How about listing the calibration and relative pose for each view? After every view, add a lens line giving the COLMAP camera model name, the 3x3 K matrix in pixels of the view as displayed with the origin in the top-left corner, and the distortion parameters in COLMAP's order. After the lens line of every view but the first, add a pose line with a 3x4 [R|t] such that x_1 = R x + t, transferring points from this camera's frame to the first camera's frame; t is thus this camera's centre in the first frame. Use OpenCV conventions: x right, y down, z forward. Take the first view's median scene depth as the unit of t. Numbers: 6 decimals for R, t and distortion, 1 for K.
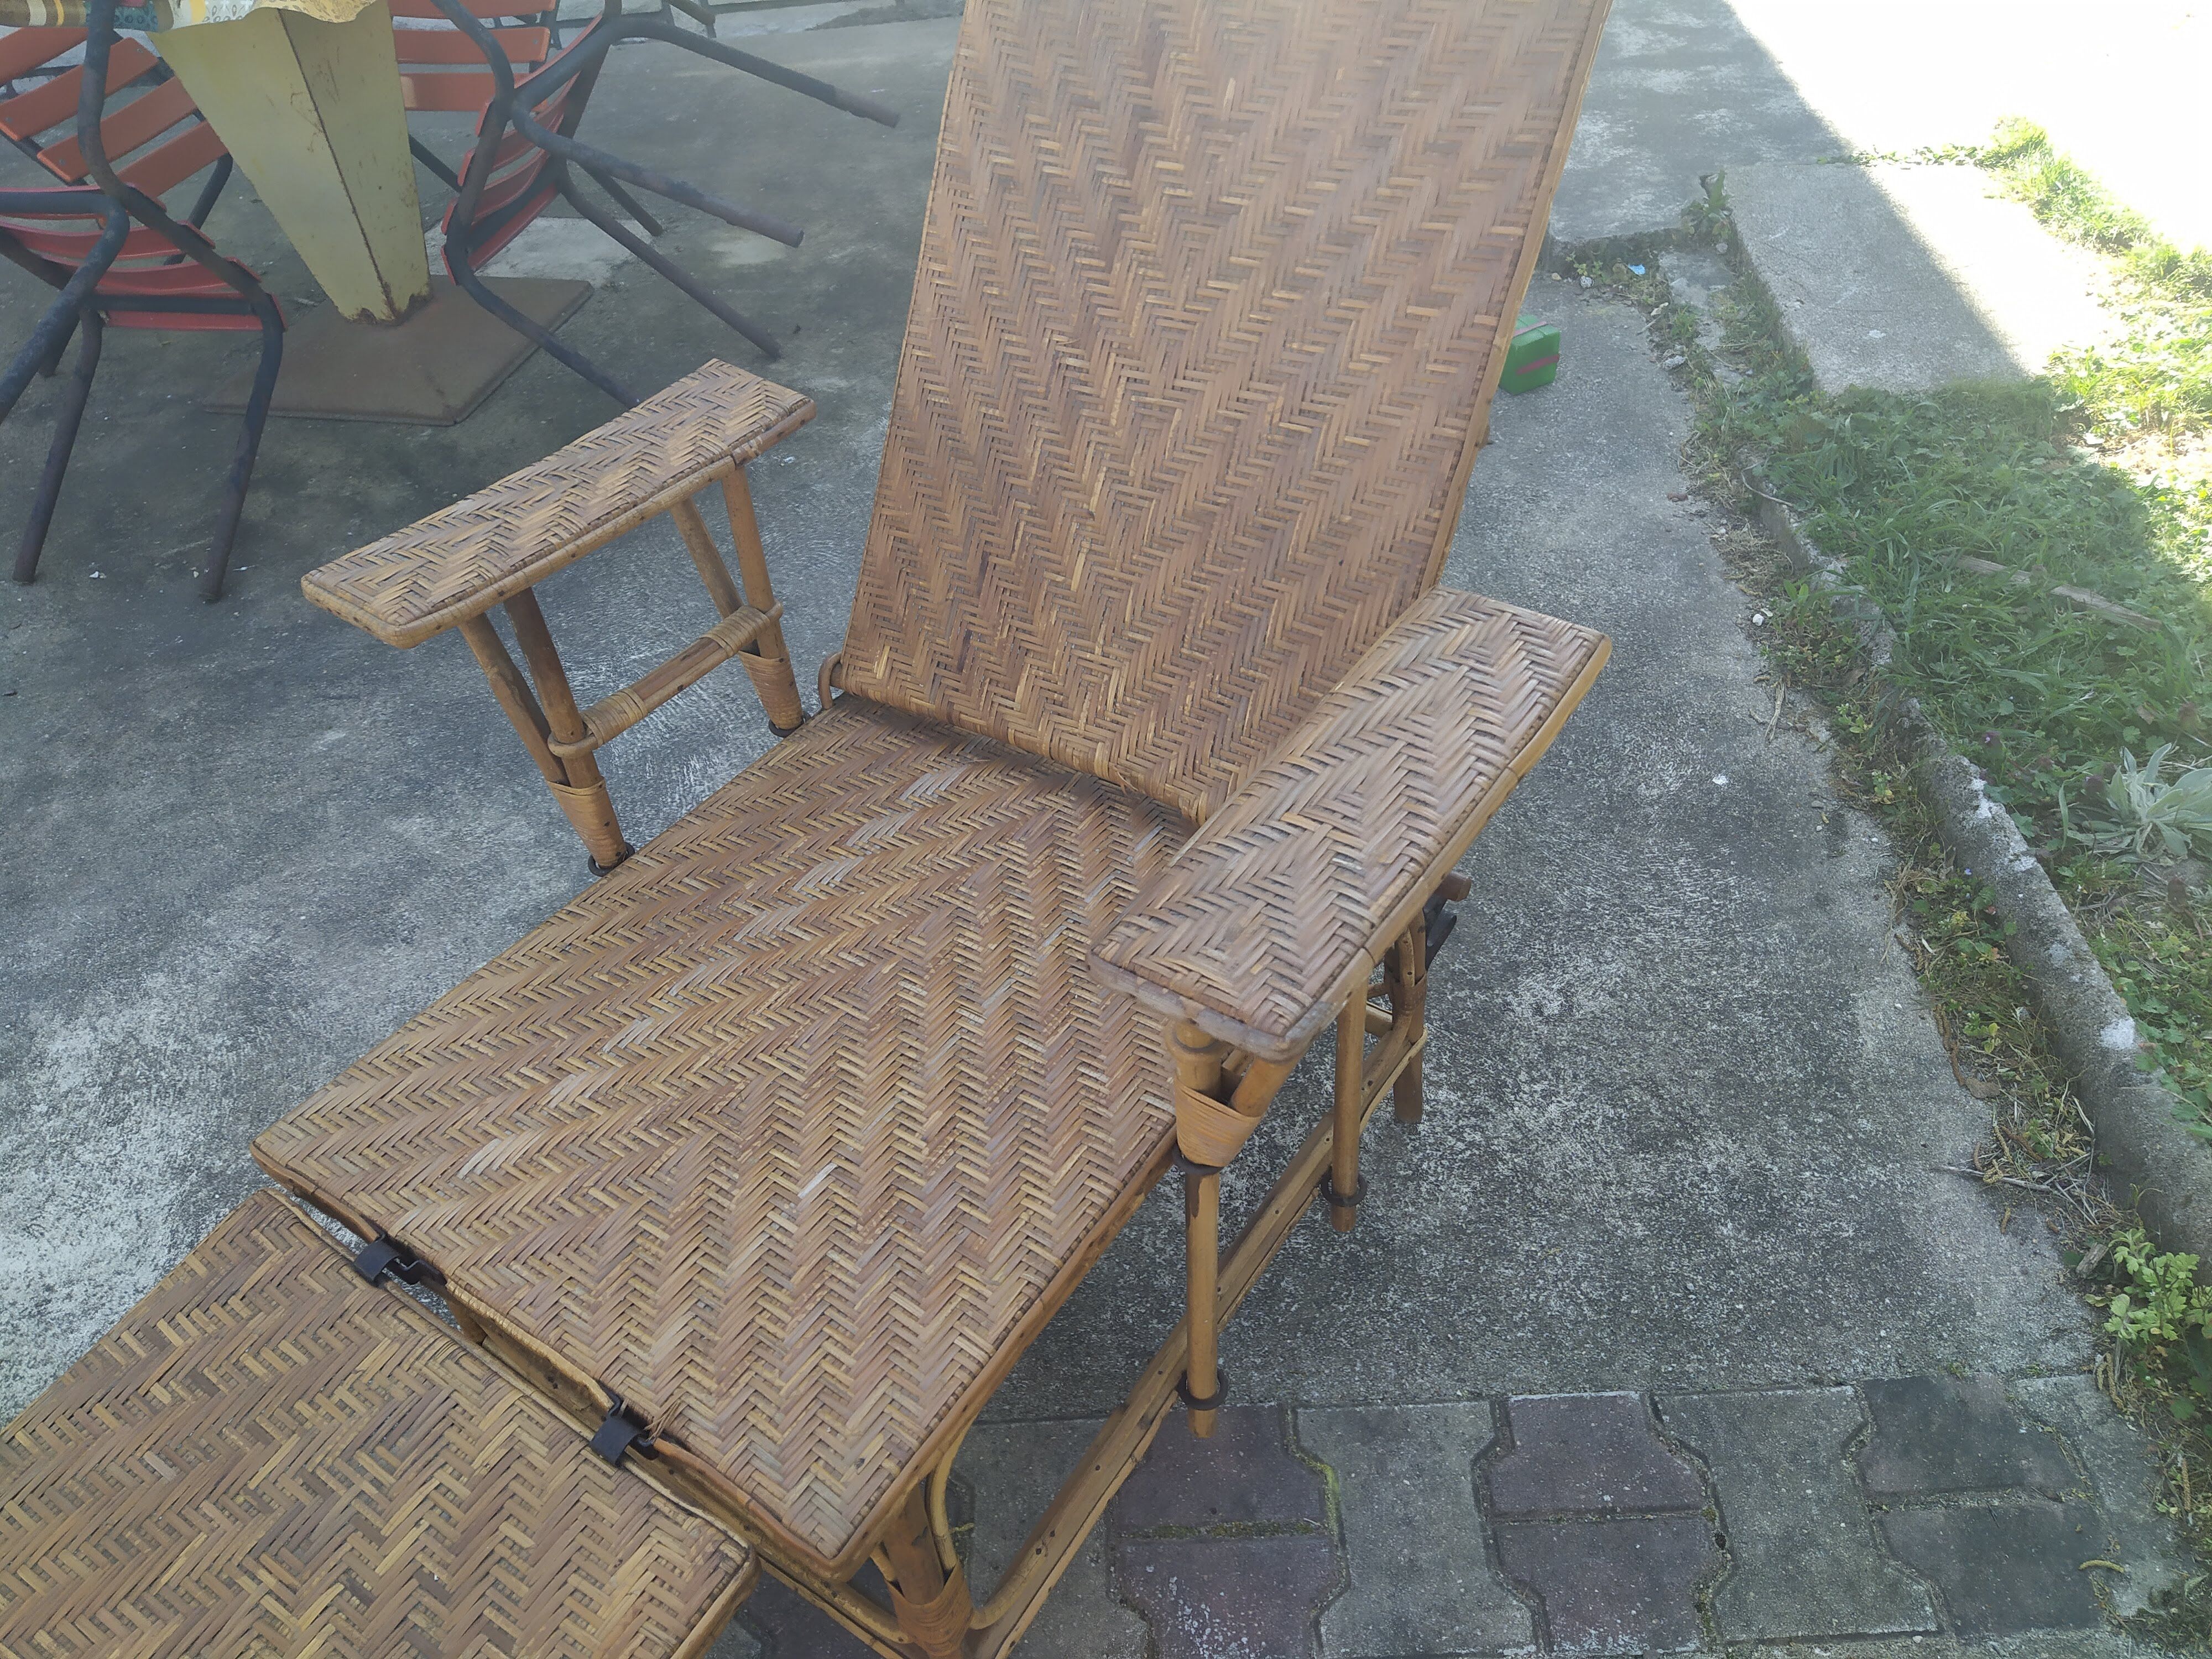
lens RADIAL K [[1643.0, 0, 1103.5], [0, 1643.0, 825.6], [0, 0, 1]] dist [0.095111, -0.139076]
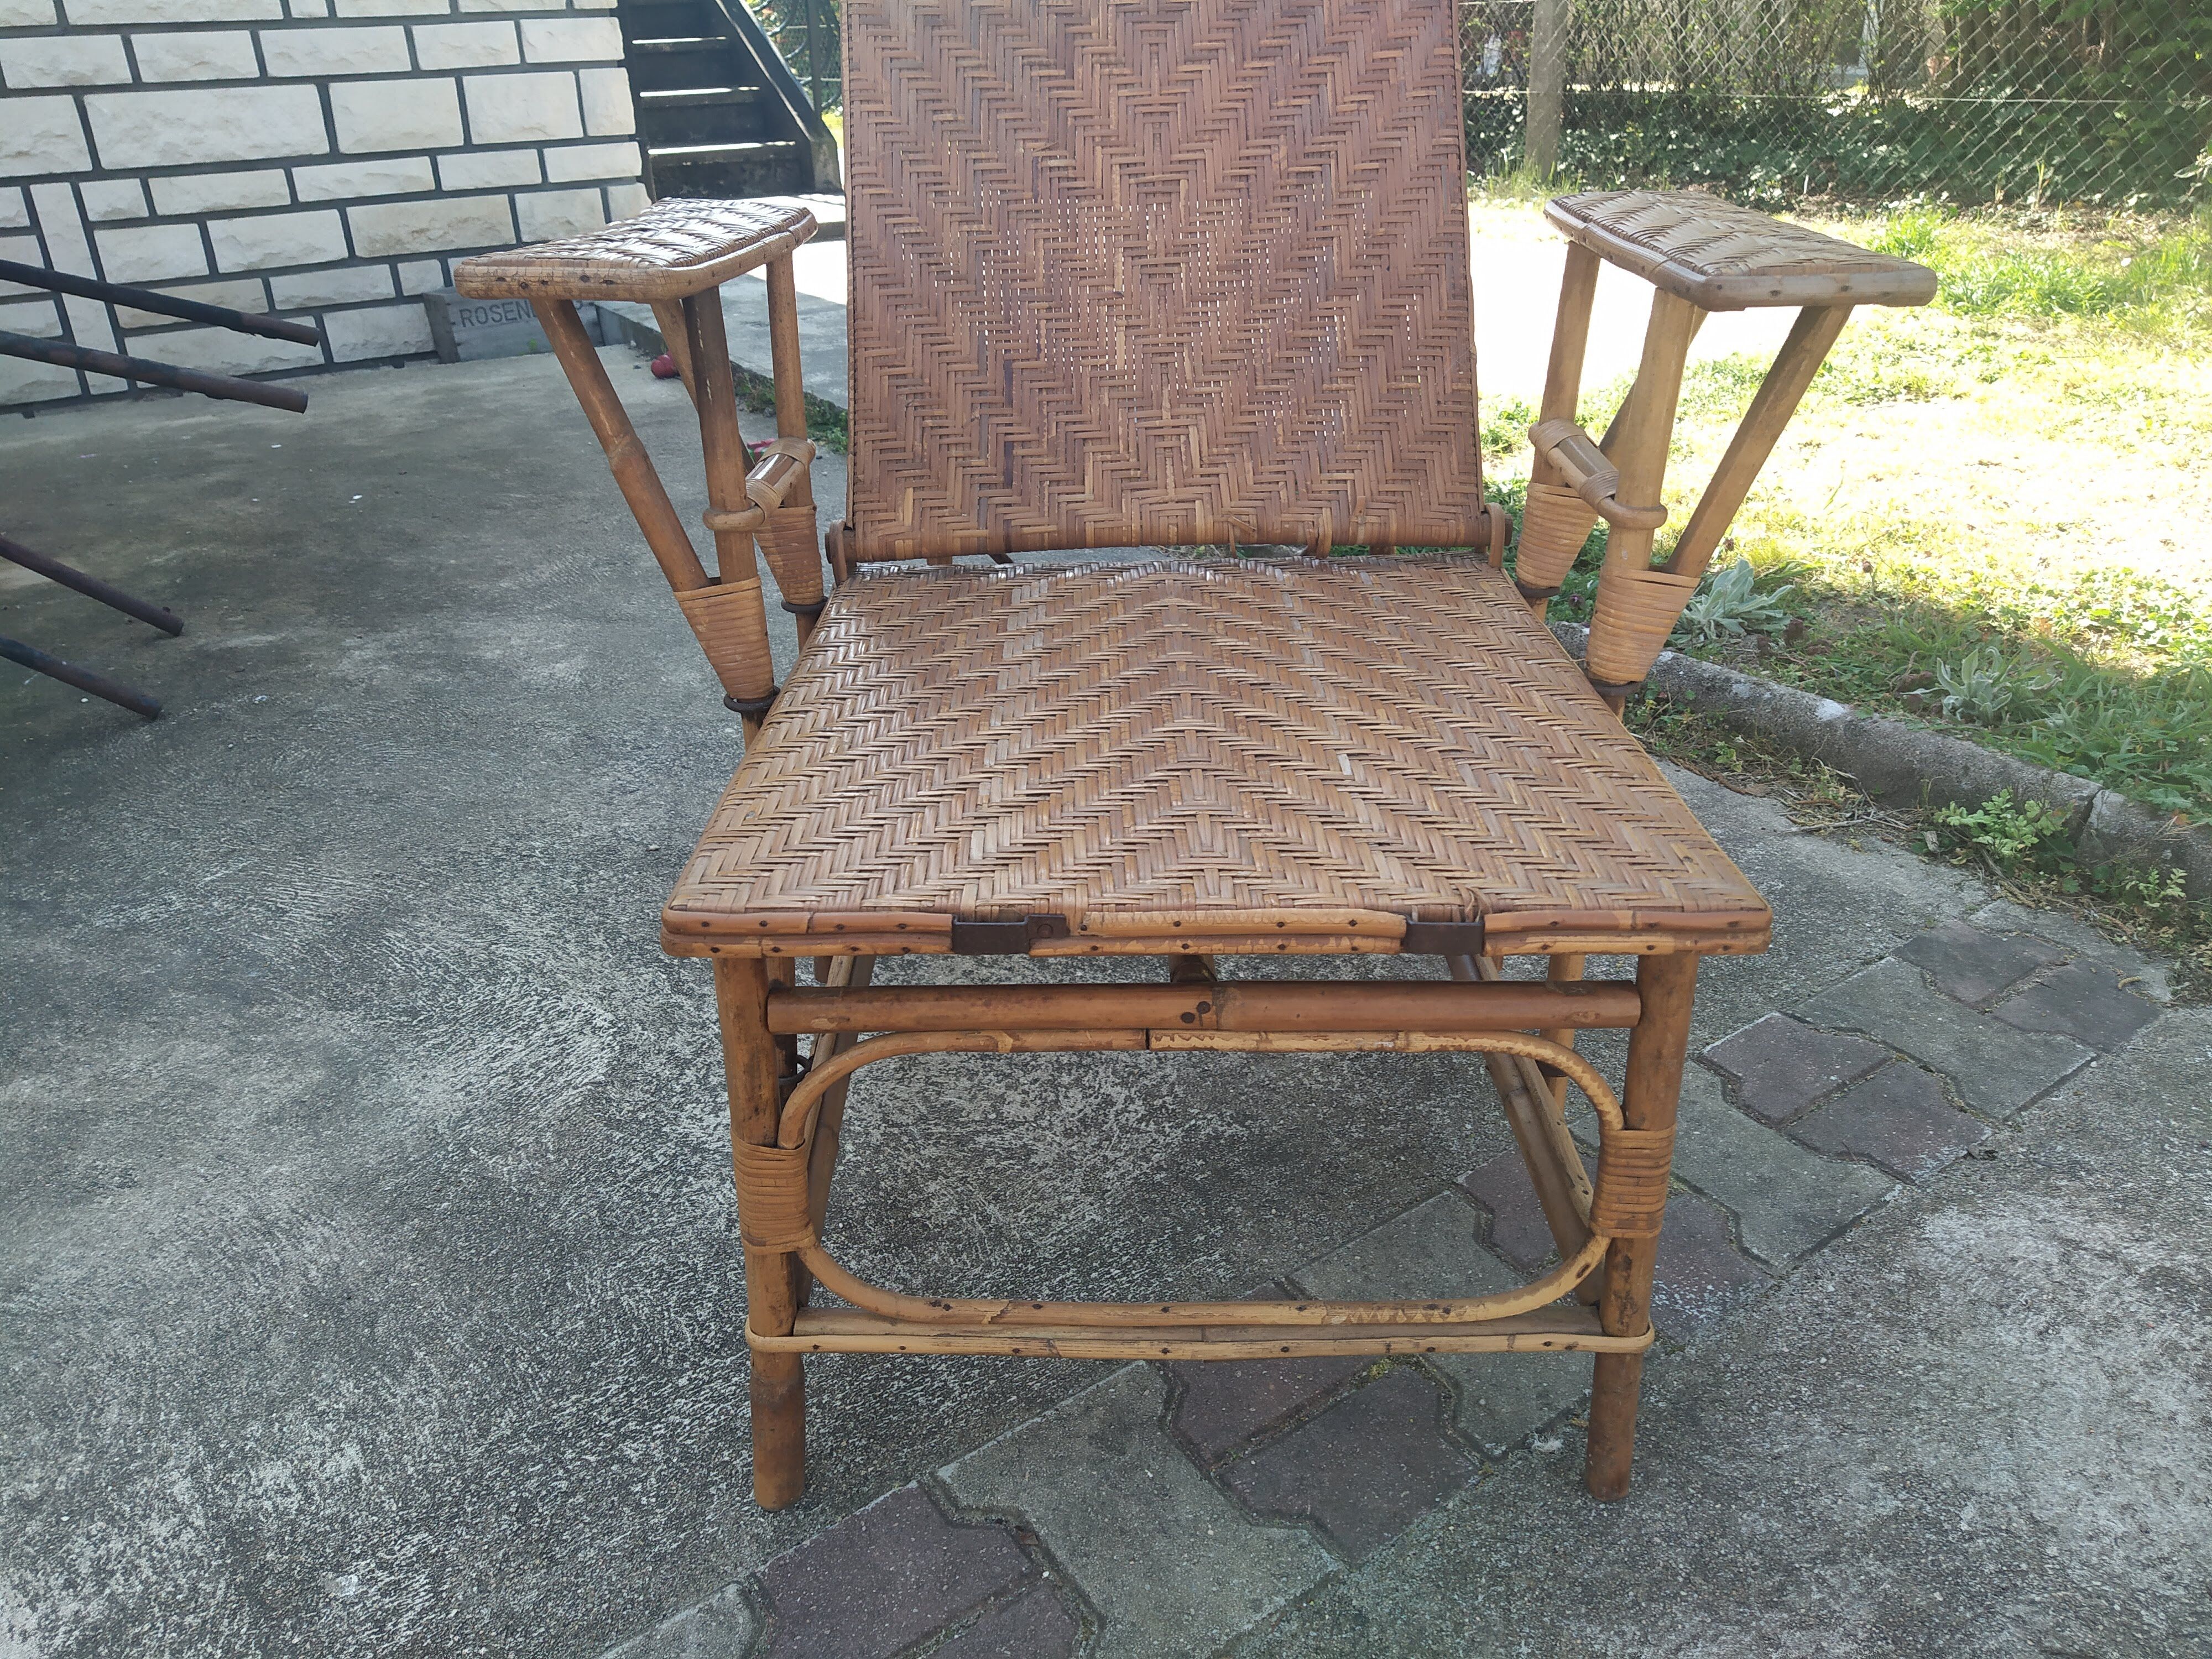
lens RADIAL K [[1643.0, 0, 1101.6], [0, 1643.0, 828.9], [0, 0, 1]] dist [0.095111, -0.139076]
pose [[0.819439, -0.197366, 0.538114, -0.572105], [0.349448, 0.916205, -0.196097, 0.279703], [-0.454320, 0.348732, 0.819743, 0.264895]]
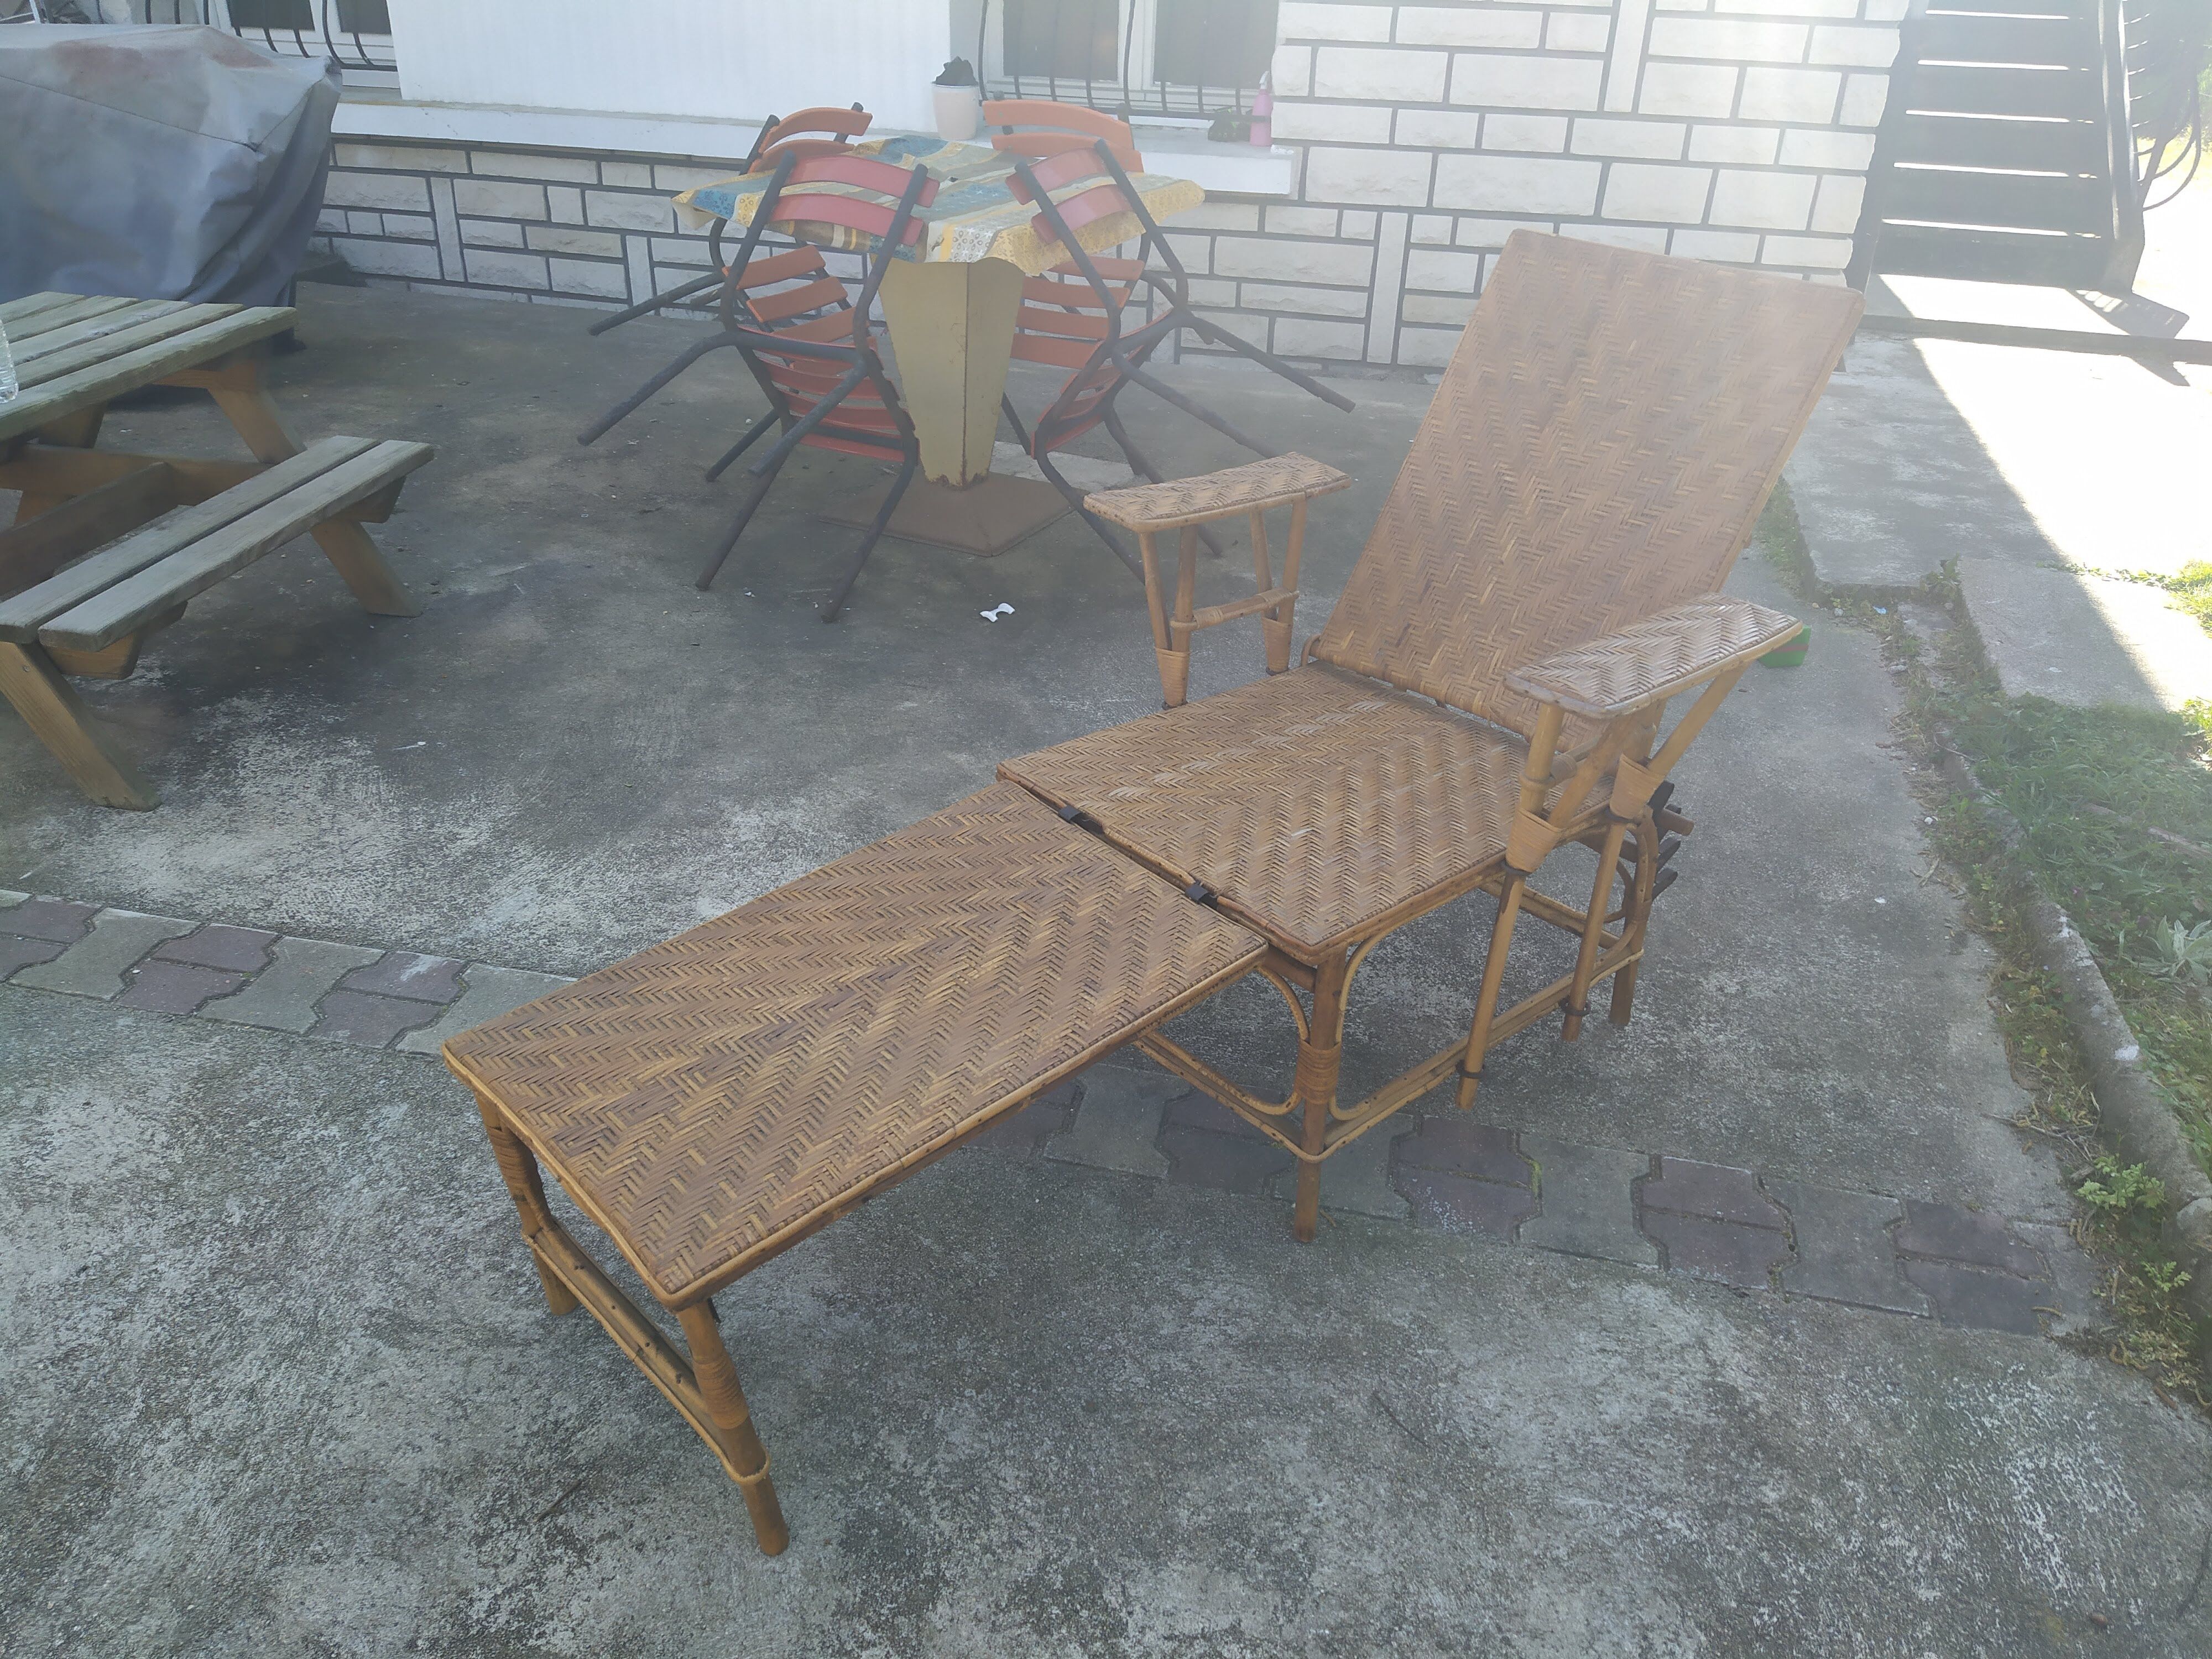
lens RADIAL K [[1643.0, 0, 1109.5], [0, 1643.0, 816.7], [0, 0, 1]] dist [0.095111, -0.139076]
pose [[0.967889, 0.206084, -0.143945, -0.090280], [-0.233137, 0.950066, -0.207416, 0.466776], [0.094012, 0.234315, 0.967604, -0.578498]]
